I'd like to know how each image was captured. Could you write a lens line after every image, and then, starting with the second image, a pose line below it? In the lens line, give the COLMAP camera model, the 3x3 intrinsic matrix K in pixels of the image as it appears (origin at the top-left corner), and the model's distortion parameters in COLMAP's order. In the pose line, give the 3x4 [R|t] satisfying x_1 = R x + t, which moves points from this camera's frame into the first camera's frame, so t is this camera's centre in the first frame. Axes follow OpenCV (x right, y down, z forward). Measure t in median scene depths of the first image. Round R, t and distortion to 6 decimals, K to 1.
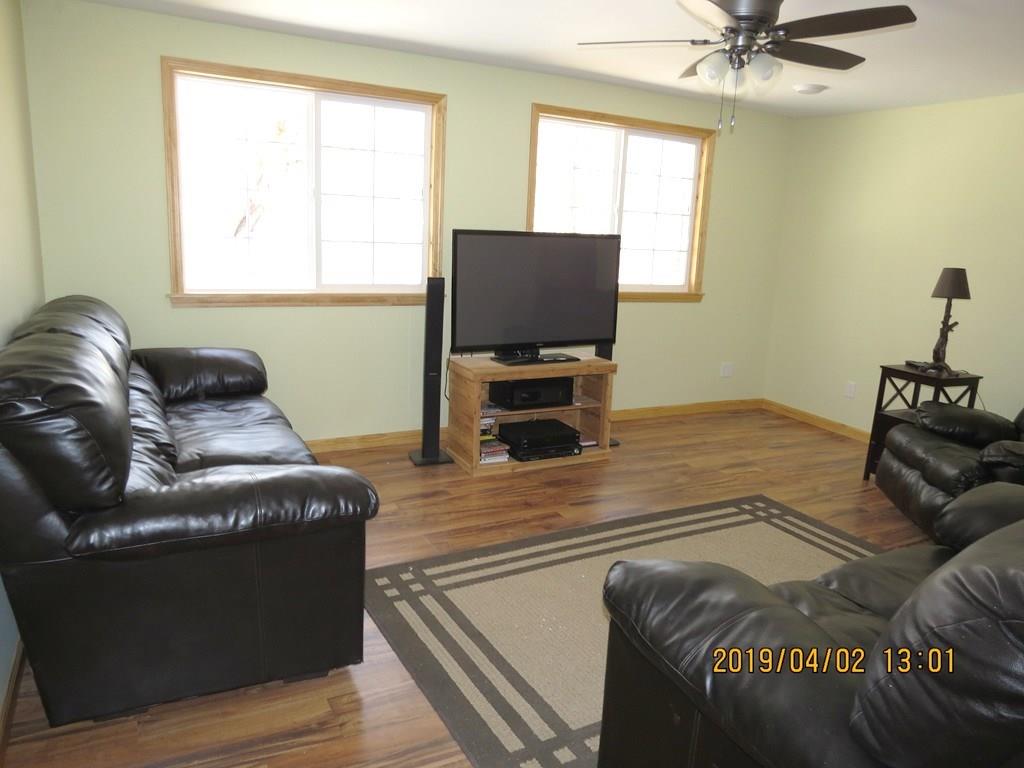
lens RADIAL K [[736.4, 0, 513.9], [0, 736.4, 389.6], [0, 0, 1]] dist [-0.059863, -0.000555]
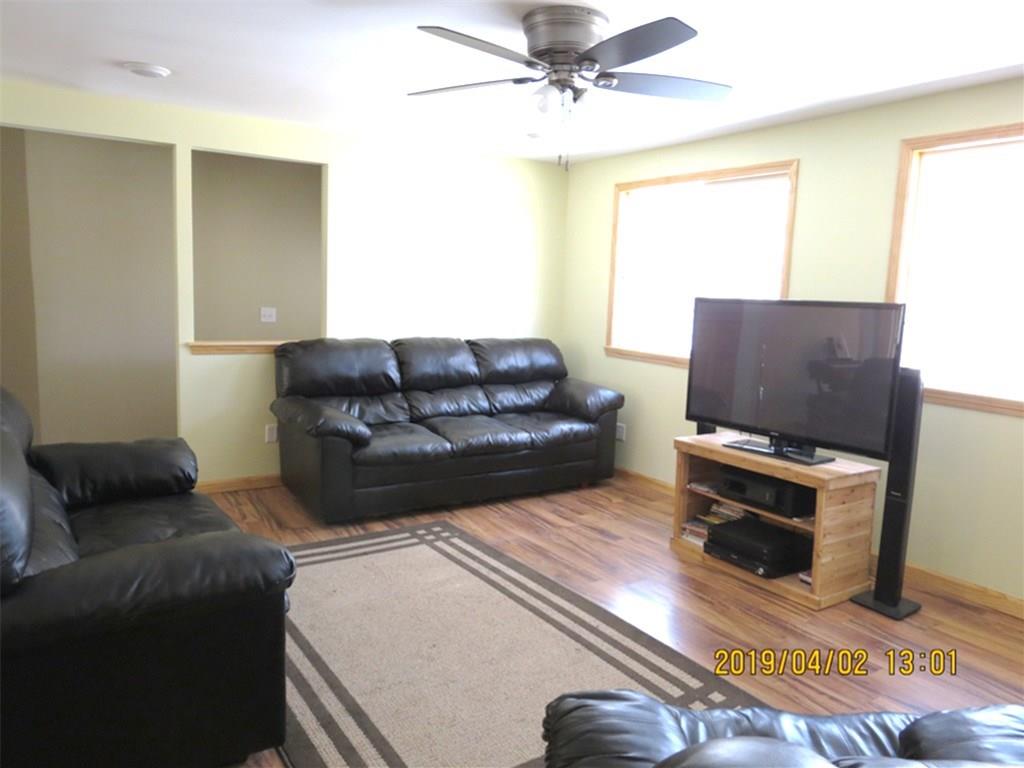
lens RADIAL K [[736.4, 0, 514.5], [0, 736.4, 380.1], [0, 0, 1]] dist [-0.059863, -0.000555]
pose [[0.070555, 0.075097, -0.994677, 1.002990], [-0.243019, 0.968411, 0.055876, -0.112990], [0.967452, 0.237783, 0.086576, 0.765516]]
